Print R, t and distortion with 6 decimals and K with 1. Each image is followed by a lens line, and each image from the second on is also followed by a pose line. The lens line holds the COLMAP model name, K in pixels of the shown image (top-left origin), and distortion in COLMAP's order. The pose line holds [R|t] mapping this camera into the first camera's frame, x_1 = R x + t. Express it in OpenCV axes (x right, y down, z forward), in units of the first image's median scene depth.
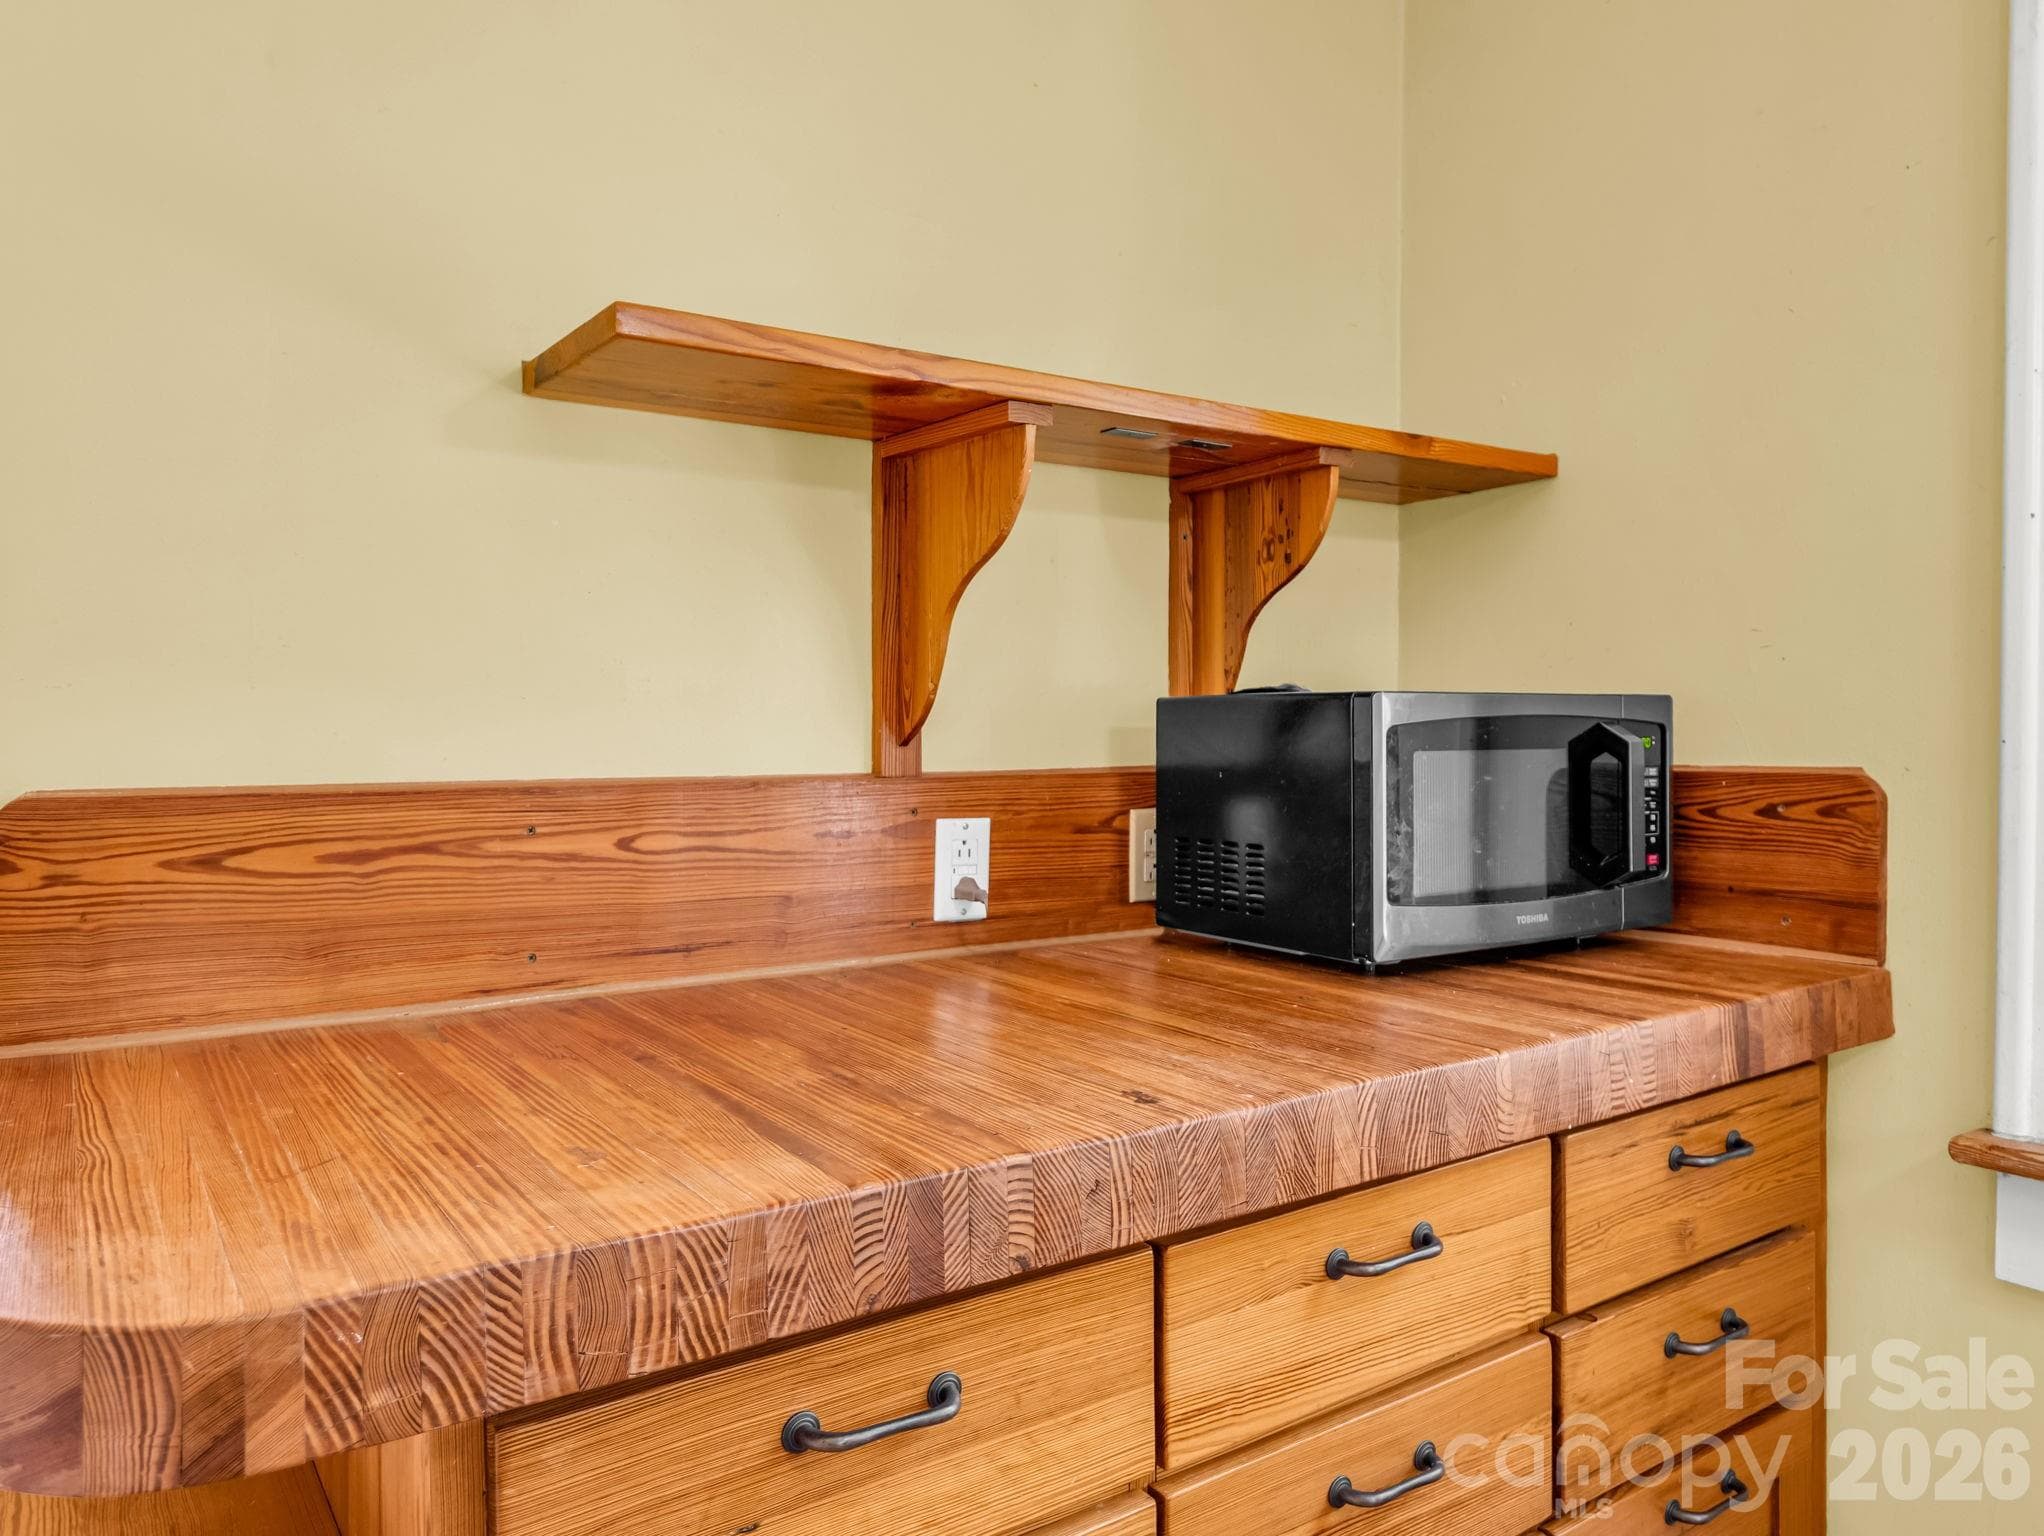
lens RADIAL K [[1419.6, 0, 1028.5], [0, 1419.6, 735.8], [0, 0, 1]] dist [0.004723, 0.000595]
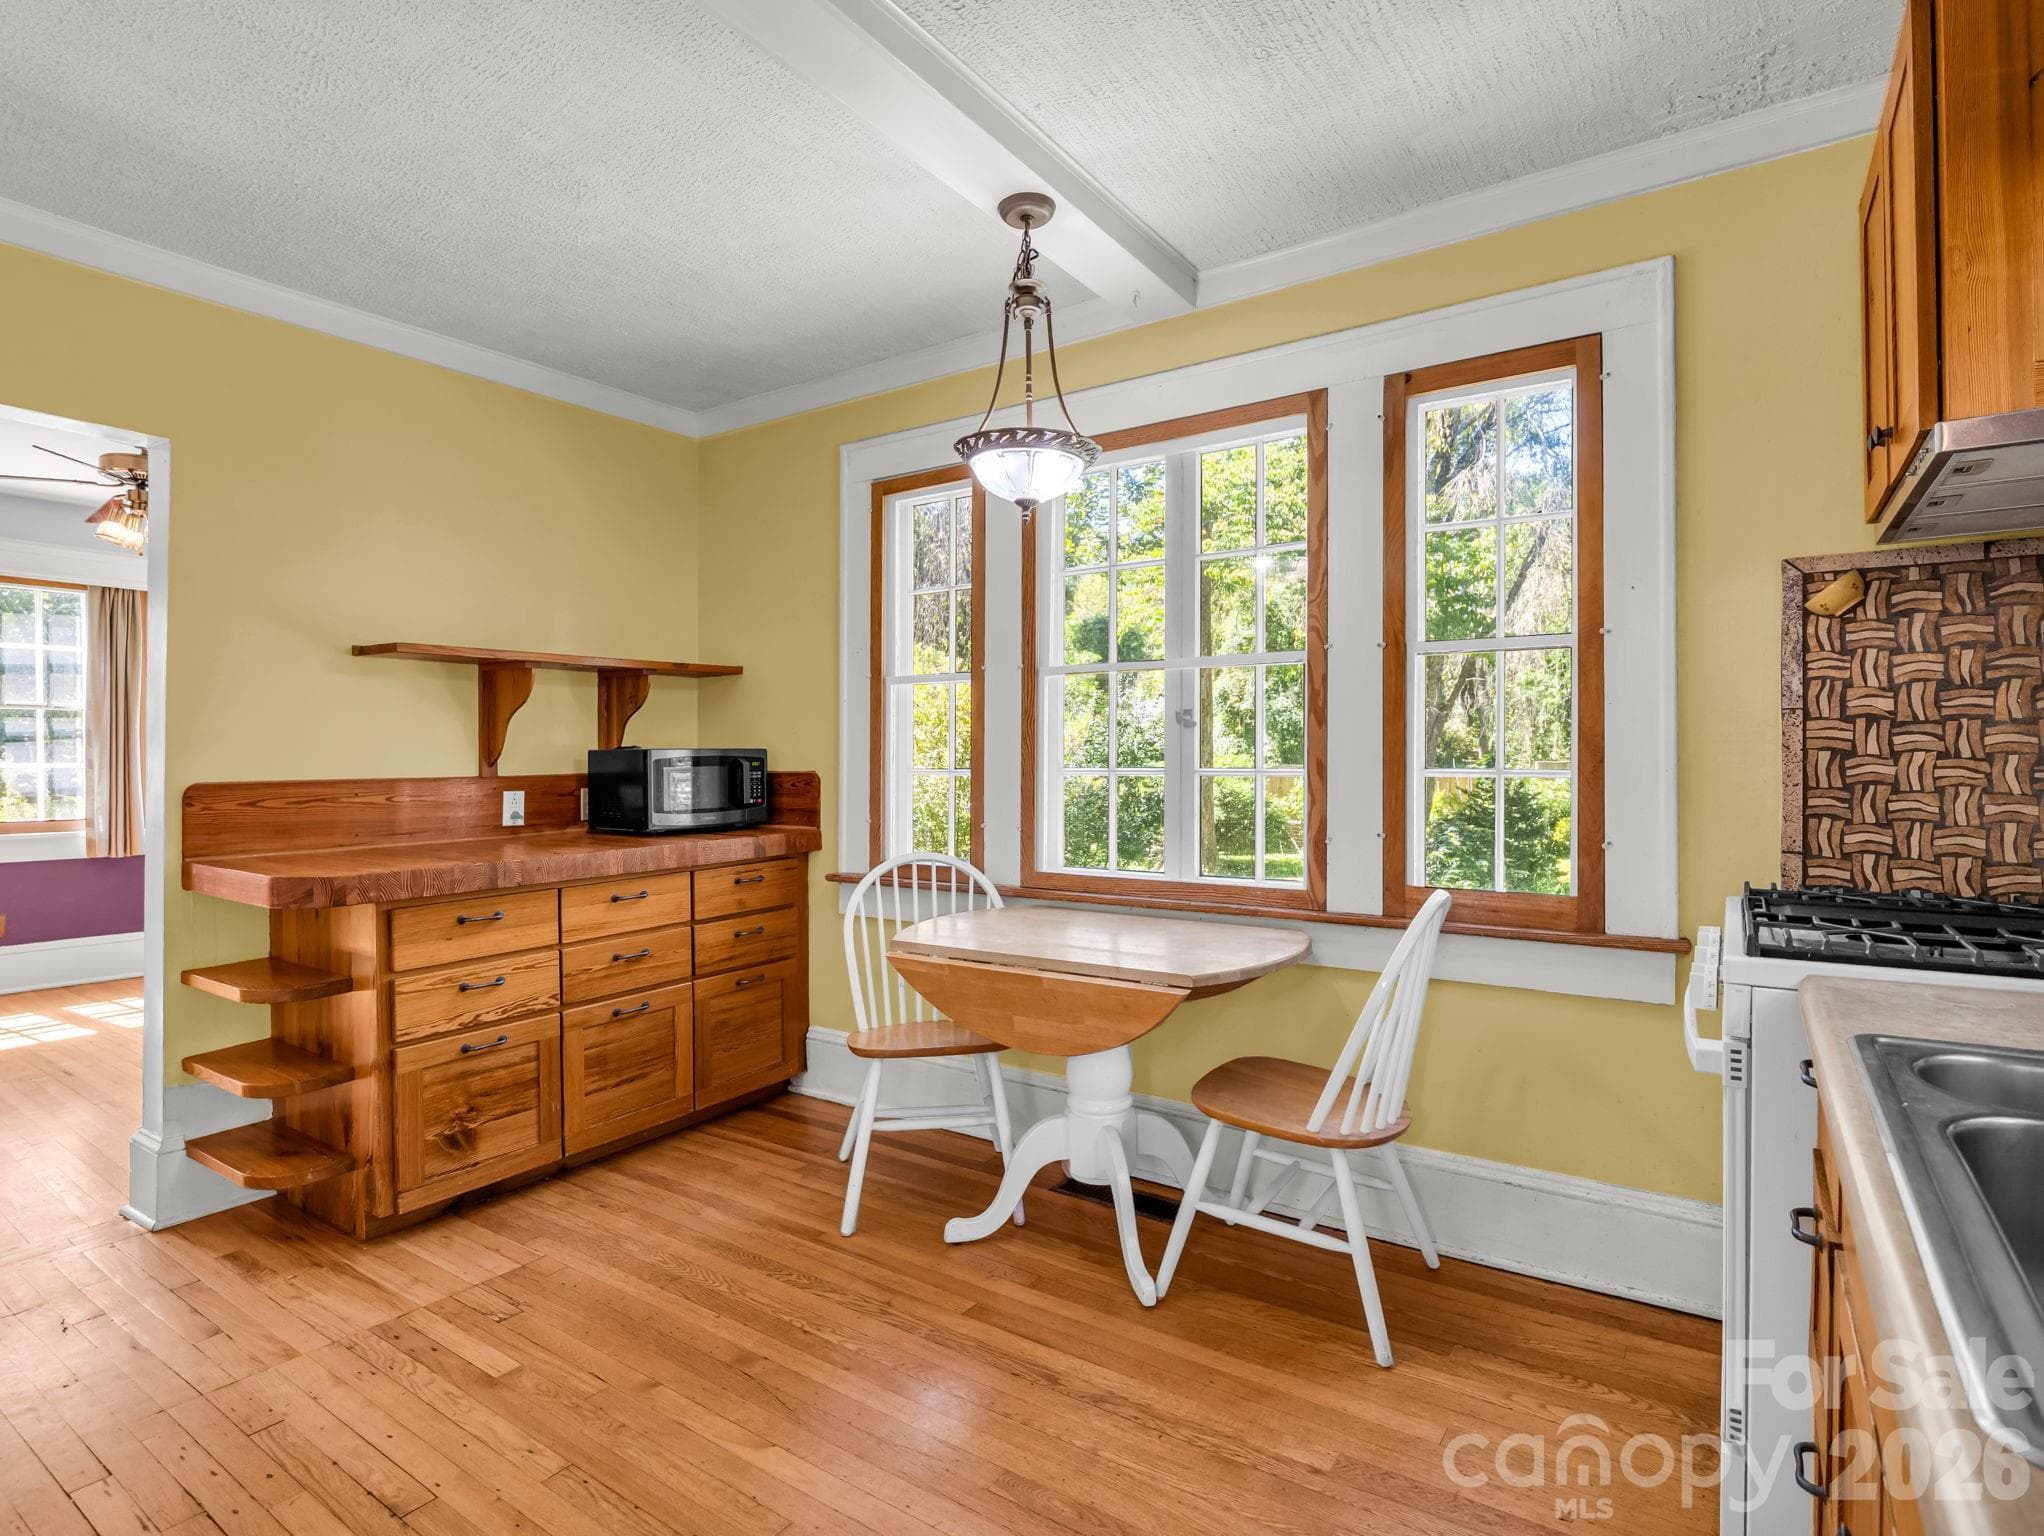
lens RADIAL K [[1023.5, 0, 1027.9], [0, 1023.5, 753.2], [0, 0, 1]] dist [0.038787, -0.024973]
pose [[0.928131, -0.004195, 0.372230, 0.167662], [0.005375, 0.999983, -0.002132, -0.012275], [-0.372215, 0.003979, 0.928138, -1.578790]]
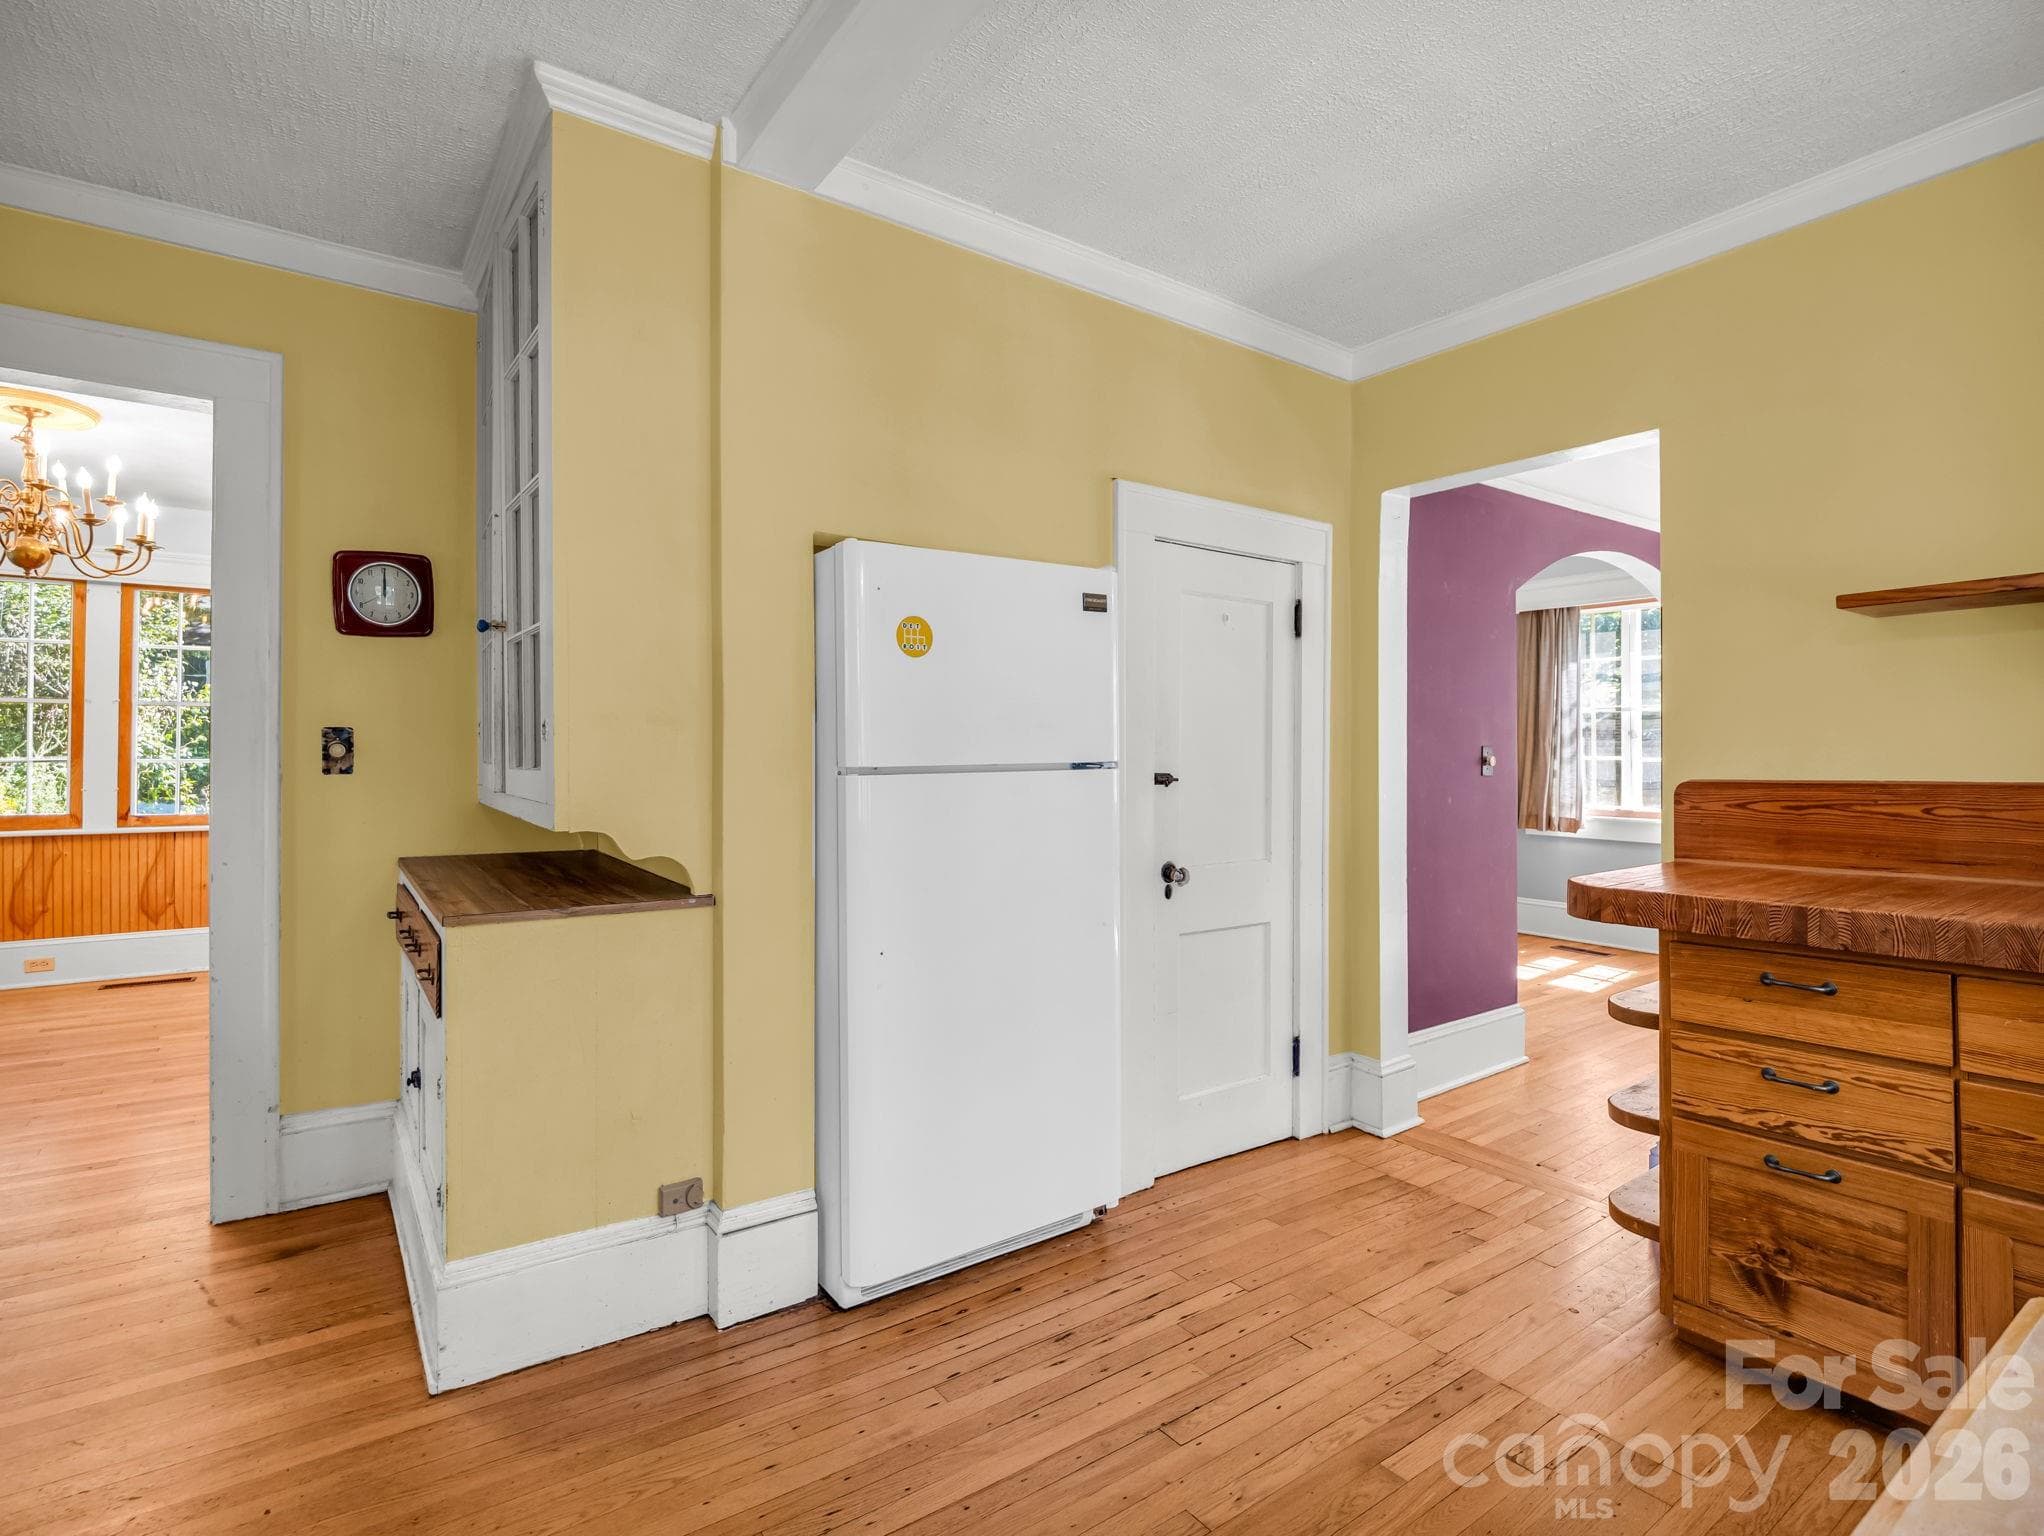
lens RADIAL K [[1054.9, 0, 1014.5], [0, 1054.9, 751.0], [0, 0, 1]] dist [-0.022241, -0.000701]
pose [[0.012845, -0.011201, -0.999855, 1.268151], [-0.000477, 0.999937, -0.011208, 0.000990], [0.999917, 0.000621, 0.012839, -0.426785]]
